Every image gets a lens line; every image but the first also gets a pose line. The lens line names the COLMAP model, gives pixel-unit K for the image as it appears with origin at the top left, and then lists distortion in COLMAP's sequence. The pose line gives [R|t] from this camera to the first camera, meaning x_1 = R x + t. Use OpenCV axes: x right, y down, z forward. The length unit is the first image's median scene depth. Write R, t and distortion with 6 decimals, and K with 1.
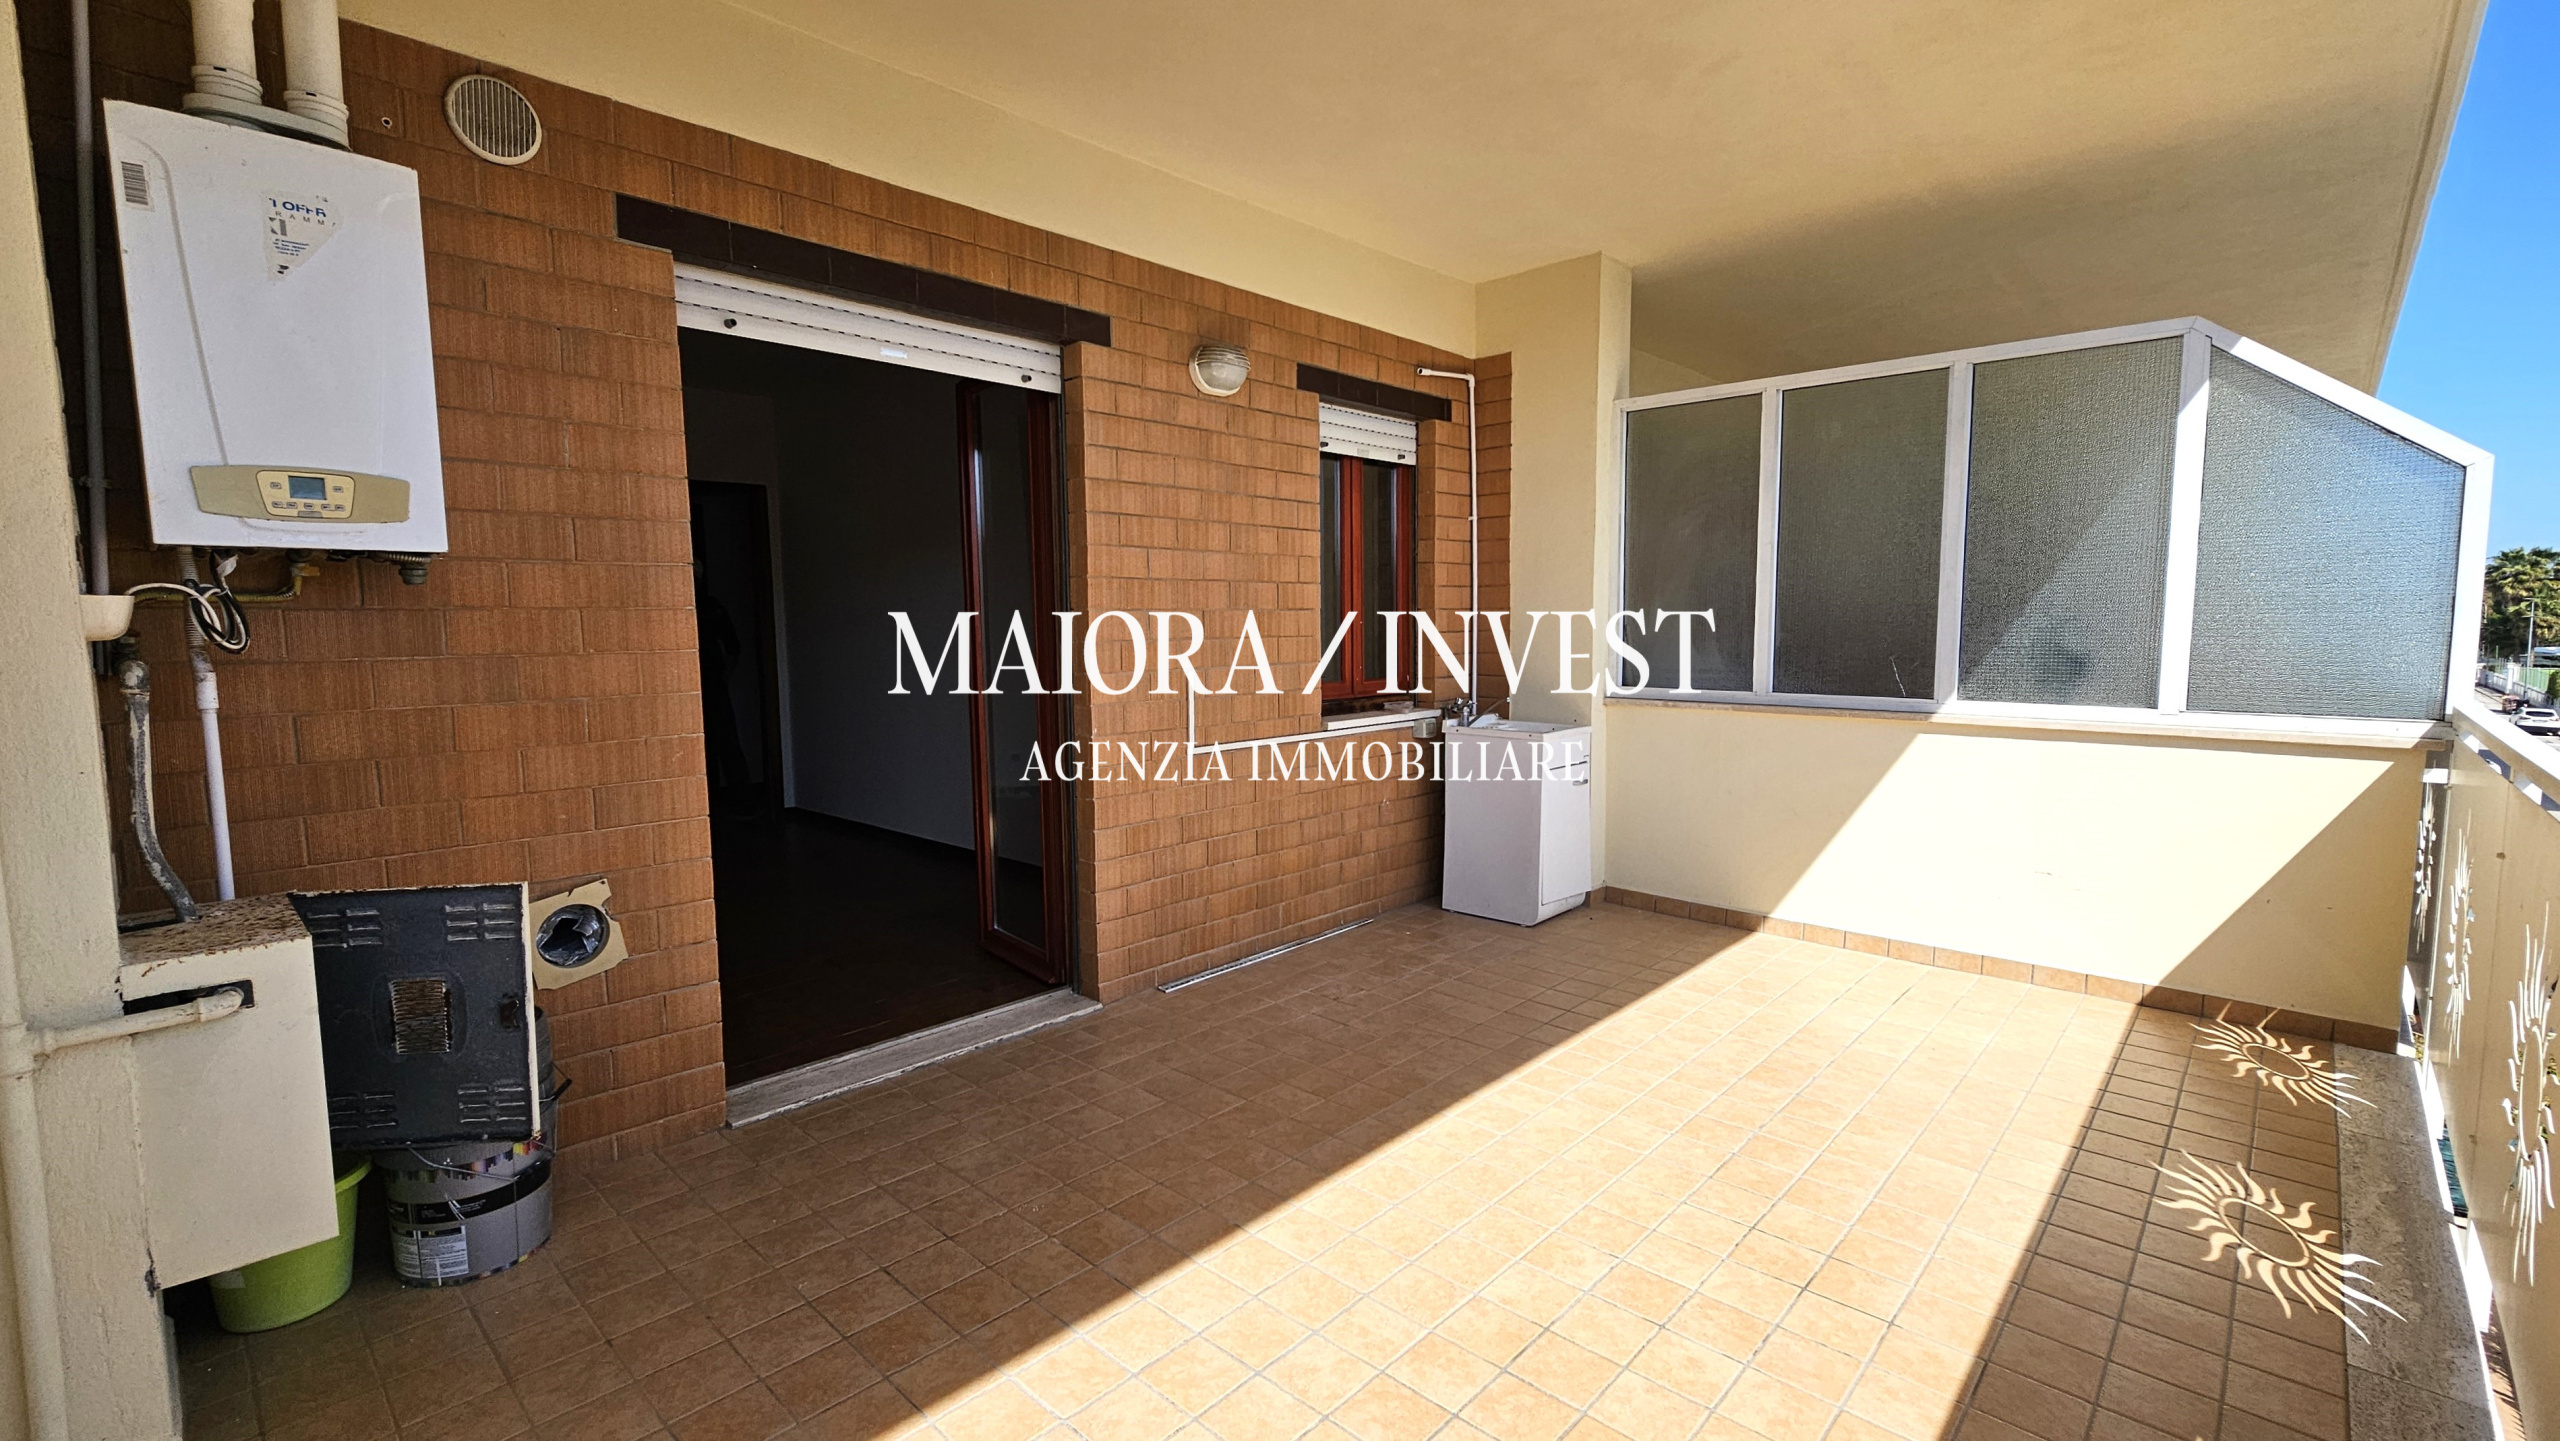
lens RADIAL K [[1123.9, 0, 1280.0], [0, 1123.9, 720.5], [0, 0, 1]] dist [0.000683, 0.000193]
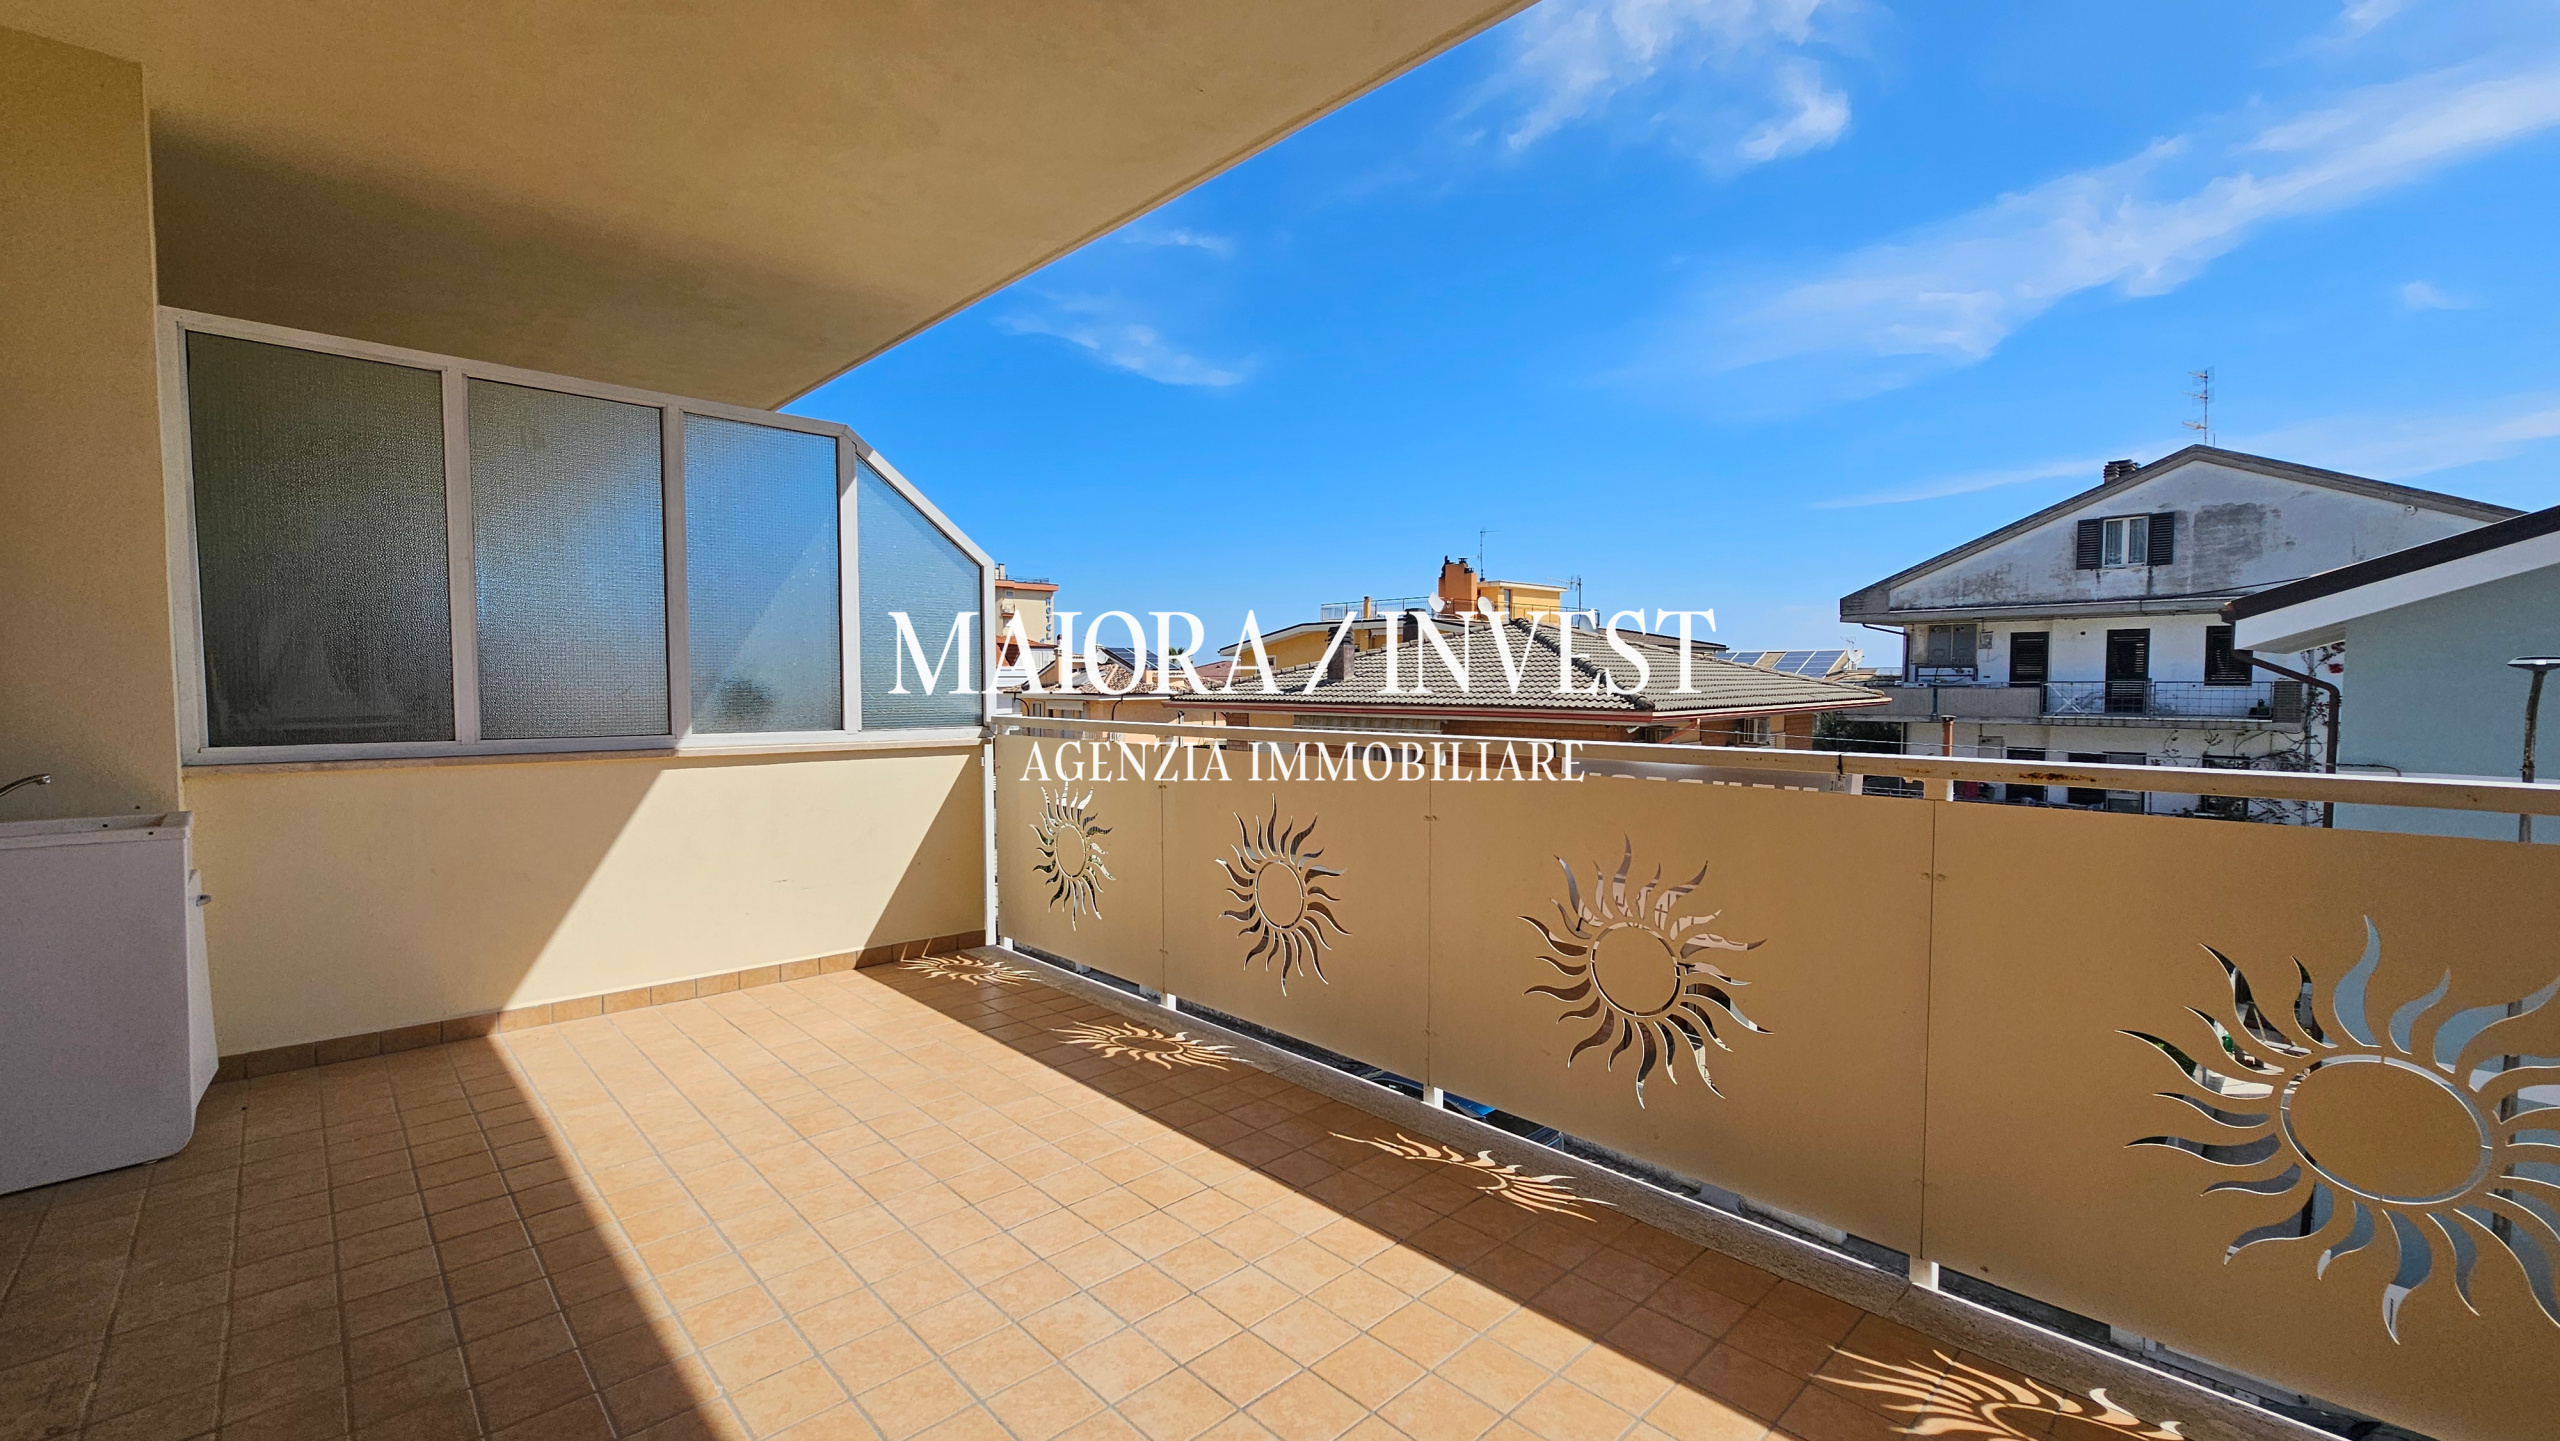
lens RADIAL K [[1030.0, 0, 1254.8], [0, 1030.0, 728.7], [0, 0, 1]] dist [0.000720, 0.000115]
pose [[0.073404, -0.037809, 0.996585, -0.333432], [0.093796, 0.995113, 0.030845, -0.004247], [-0.992882, 0.091212, 0.076592, 0.464503]]
